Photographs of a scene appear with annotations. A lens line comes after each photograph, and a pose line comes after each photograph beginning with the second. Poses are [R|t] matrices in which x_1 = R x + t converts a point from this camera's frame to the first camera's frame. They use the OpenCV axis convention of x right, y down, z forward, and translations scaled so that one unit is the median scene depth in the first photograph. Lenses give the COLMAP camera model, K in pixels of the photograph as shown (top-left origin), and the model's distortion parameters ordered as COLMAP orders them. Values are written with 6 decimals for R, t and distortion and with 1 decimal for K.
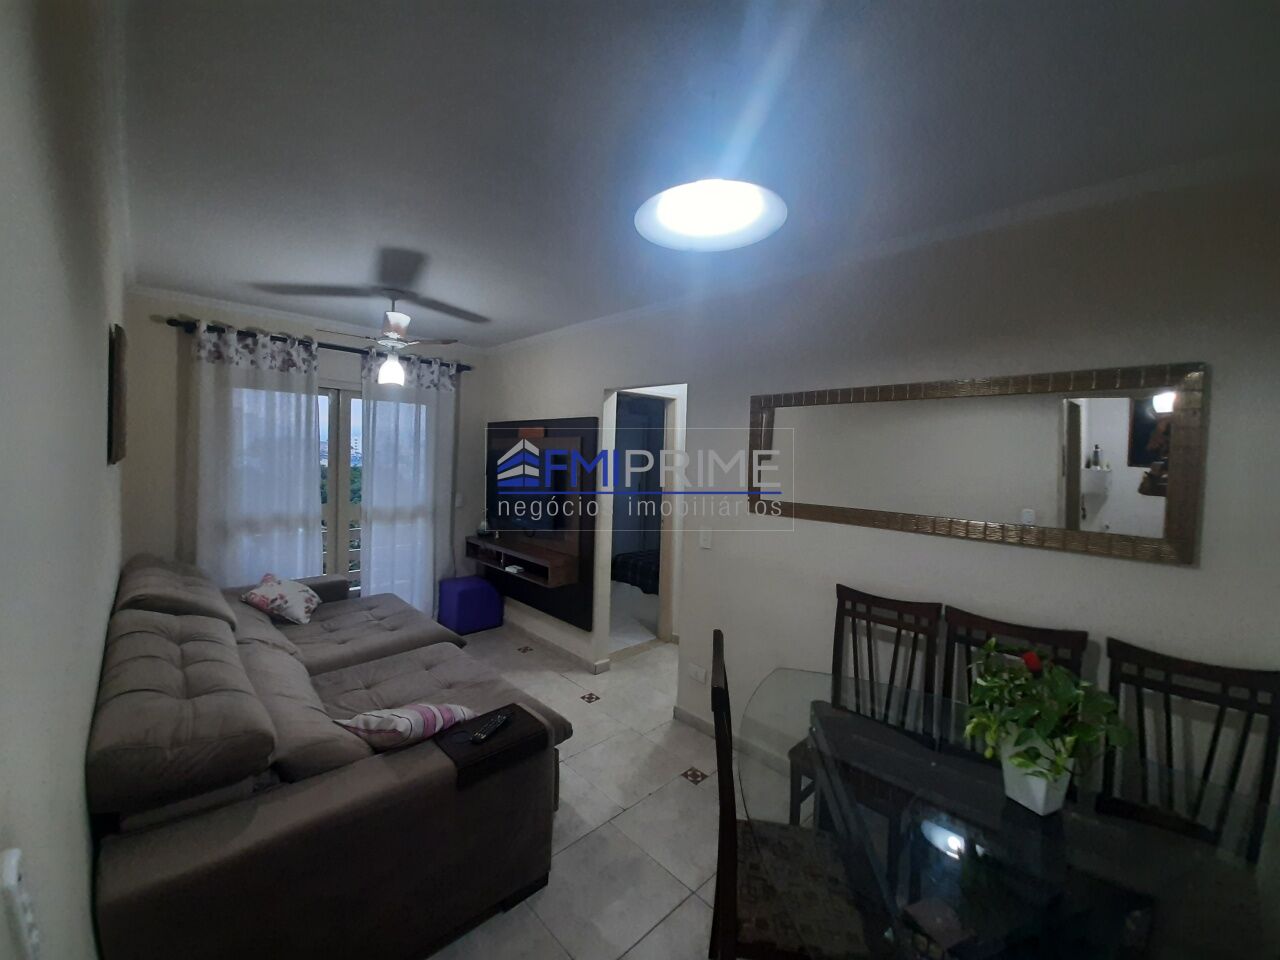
lens RADIAL K [[497.7, 0, 637.2], [0, 497.7, 470.5], [0, 0, 1]] dist [0.016803, -0.011619]
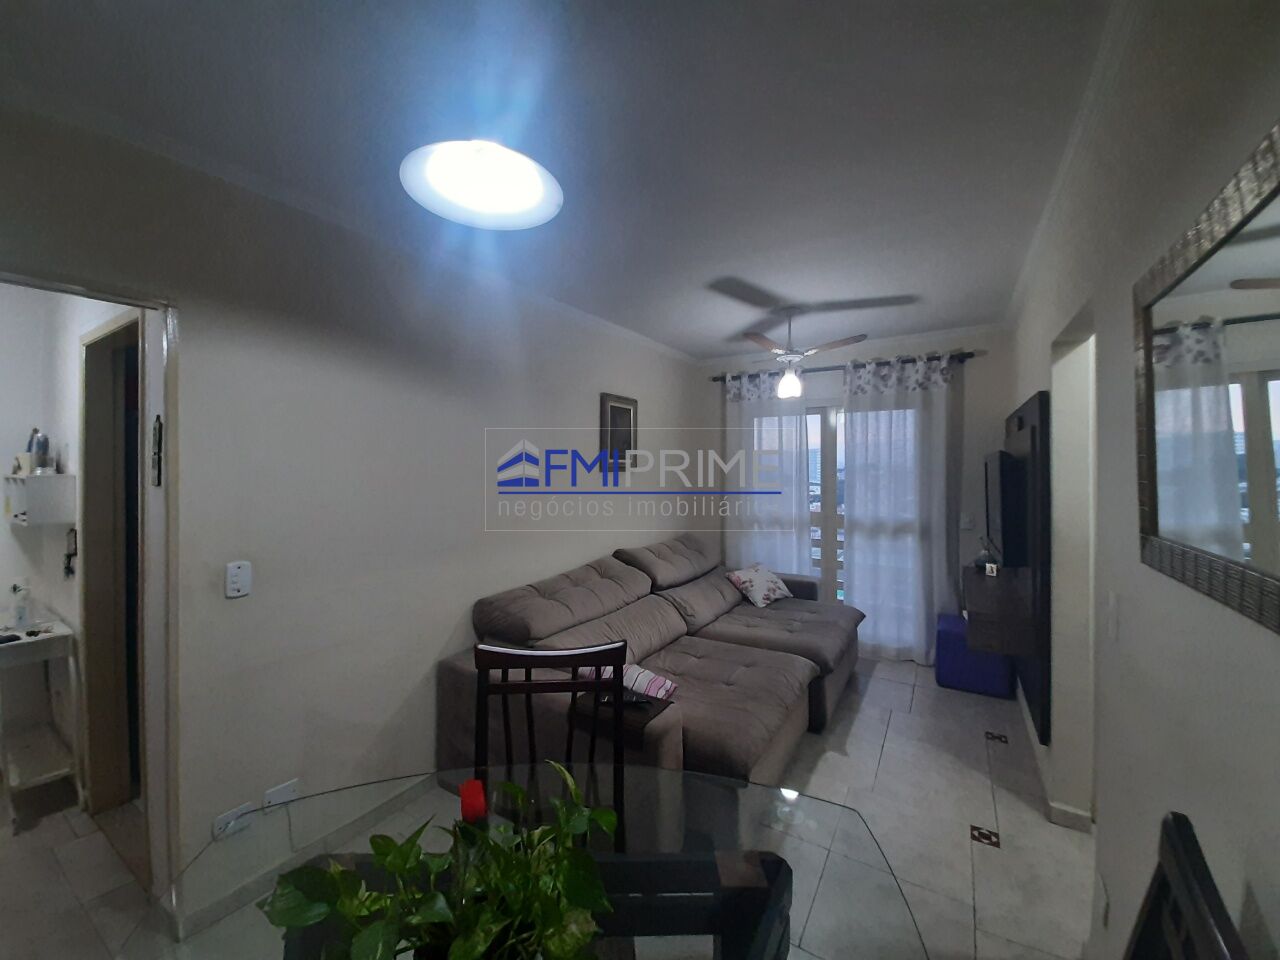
lens RADIAL K [[498.2, 0, 636.6], [0, 498.2, 469.2], [0, 0, 1]] dist [0.017166, -0.013189]
pose [[0.256524, -0.024313, -0.966232, 0.426567], [-0.019652, 0.999346, -0.030364, 0.018279], [0.966338, 0.026778, 0.255878, 0.406307]]
